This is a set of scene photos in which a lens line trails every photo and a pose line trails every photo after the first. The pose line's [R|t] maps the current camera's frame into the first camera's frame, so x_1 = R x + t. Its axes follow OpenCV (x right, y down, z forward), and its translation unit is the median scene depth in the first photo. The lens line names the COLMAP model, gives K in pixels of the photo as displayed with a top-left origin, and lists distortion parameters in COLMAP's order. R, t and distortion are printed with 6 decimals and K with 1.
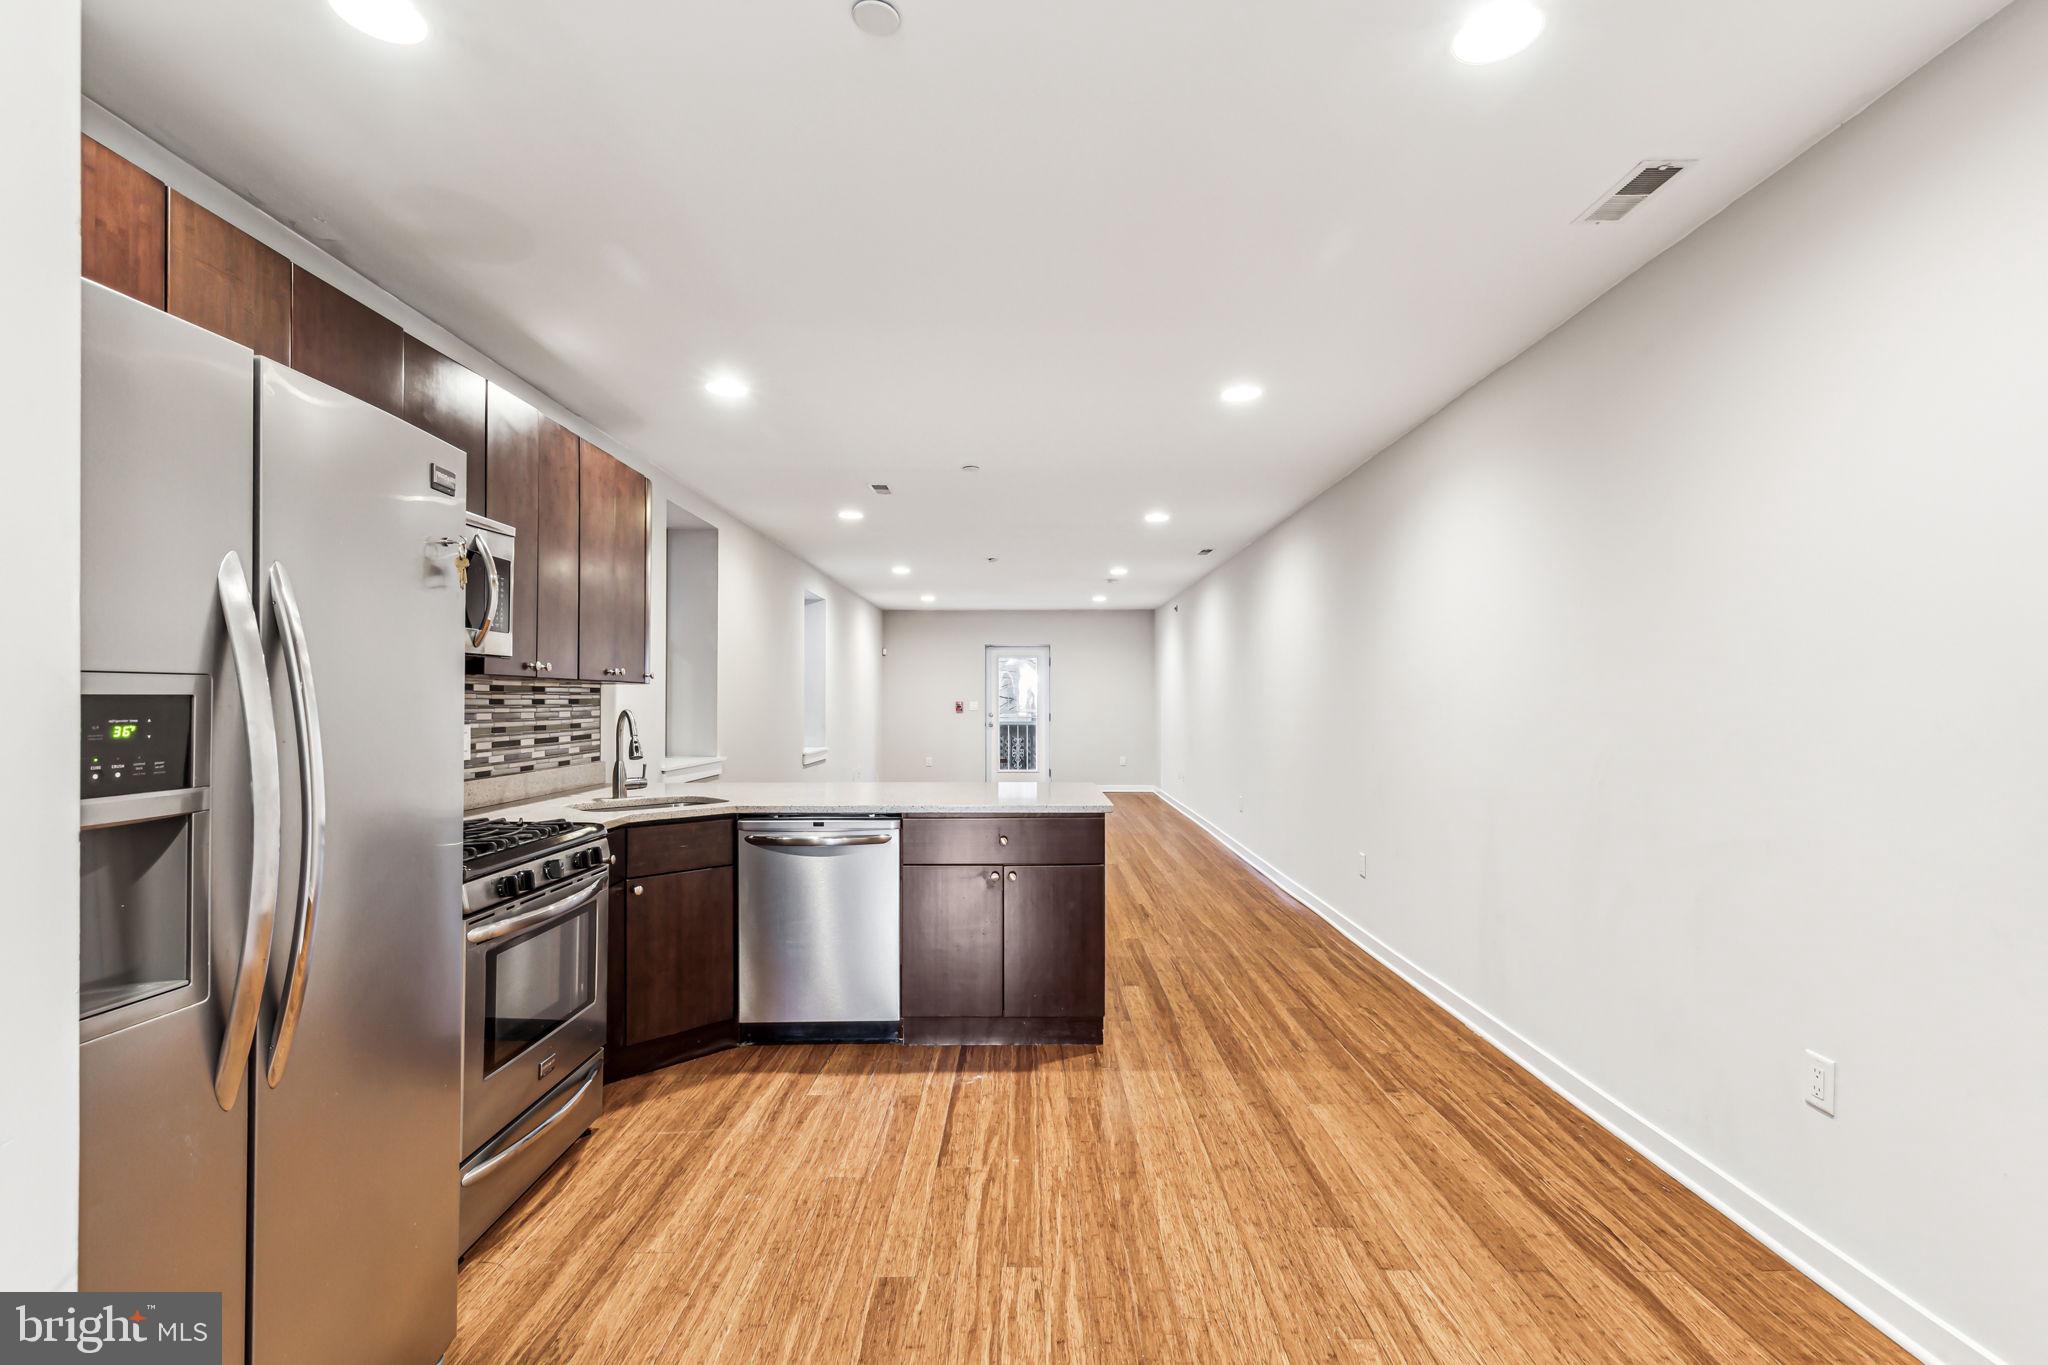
lens RADIAL K [[938.4, 0, 1028.2], [0, 938.4, 694.7], [0, 0, 1]] dist [0.012518, -0.000102]
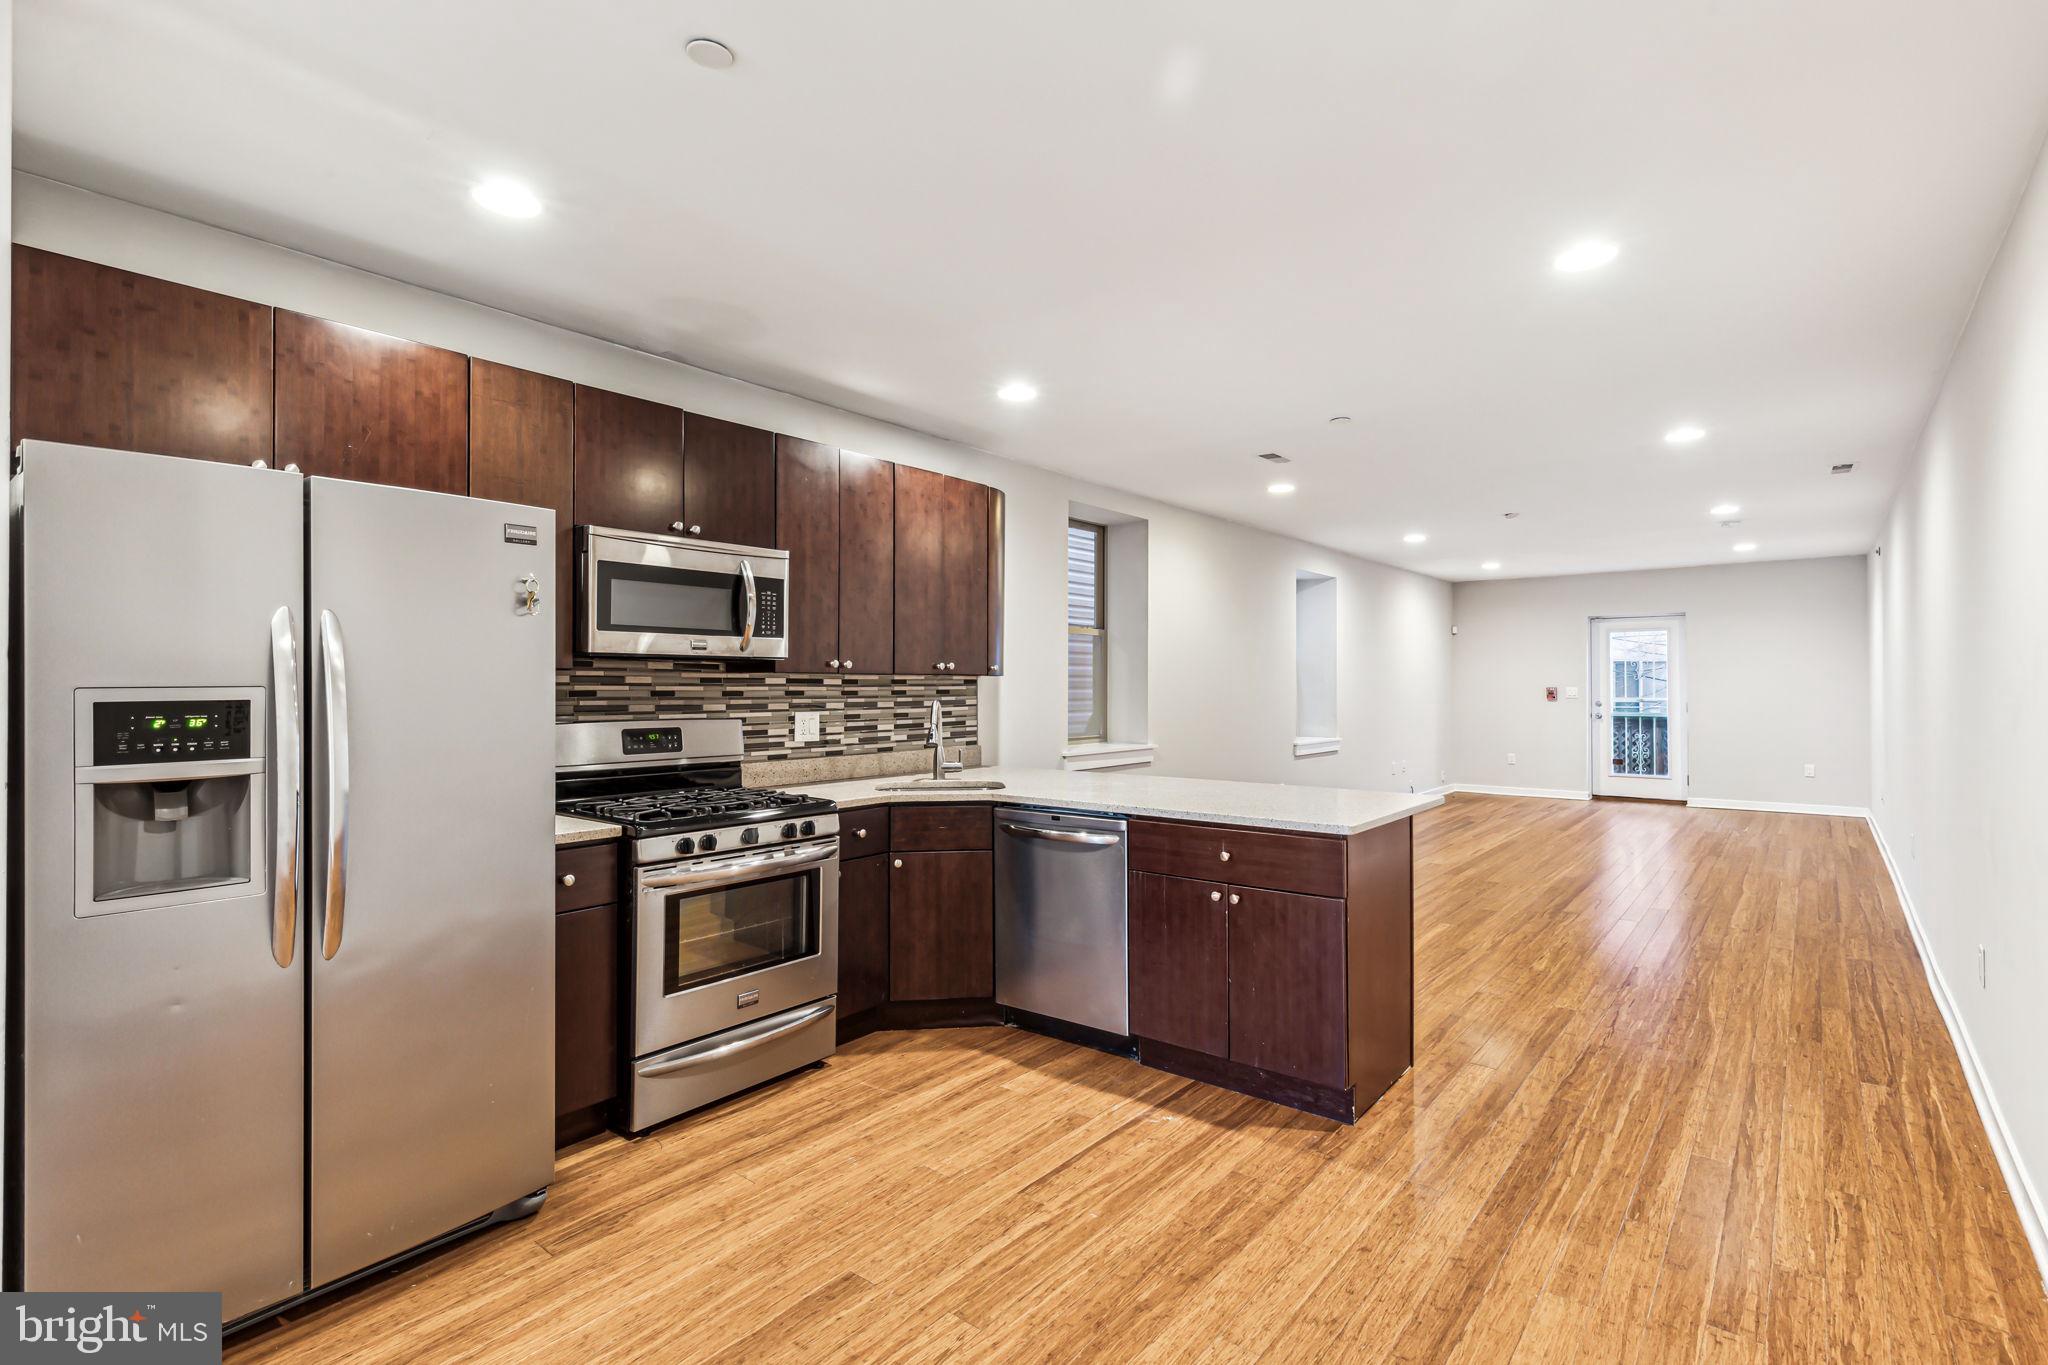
lens RADIAL K [[965.1, 0, 1027.8], [0, 965.1, 674.8], [0, 0, 1]] dist [0.013229, -0.004178]
pose [[0.775797, -0.008529, -0.630924, 0.397678], [0.007049, 0.999963, -0.004850, -0.008412], [0.630943, -0.000685, 0.775829, 0.193424]]
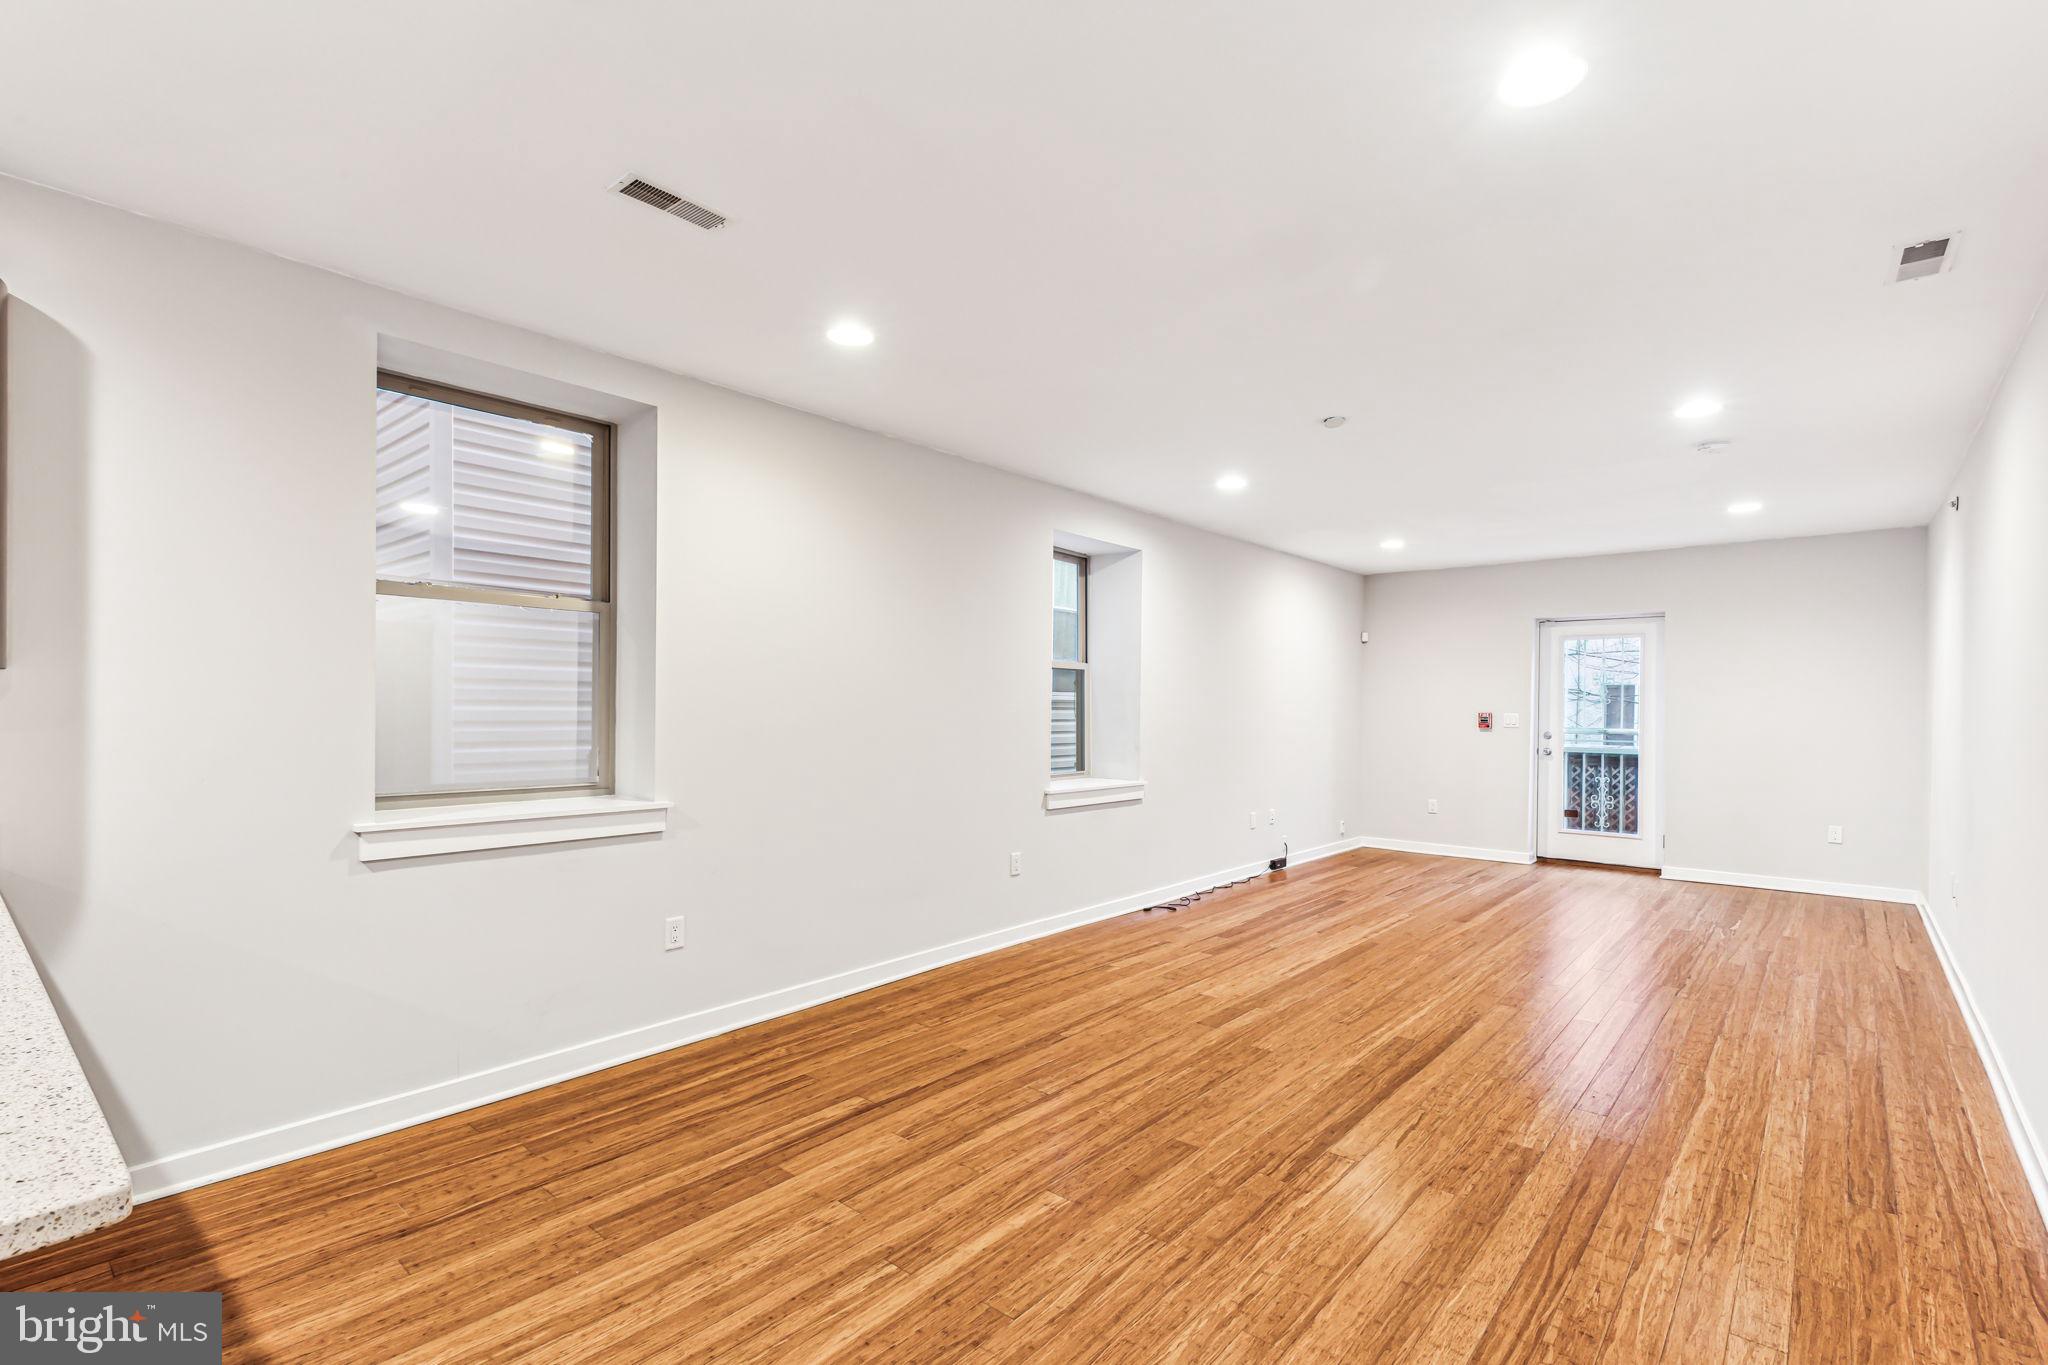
lens RADIAL K [[940.9, 0, 1024.9], [0, 940.9, 711.9], [0, 0, 1]] dist [0.009551, -0.000678]
pose [[0.755855, 0.010055, -0.654662, 0.390167], [-0.004339, 0.999937, 0.010349, 0.006742], [0.654725, -0.004982, 0.755851, 1.245367]]
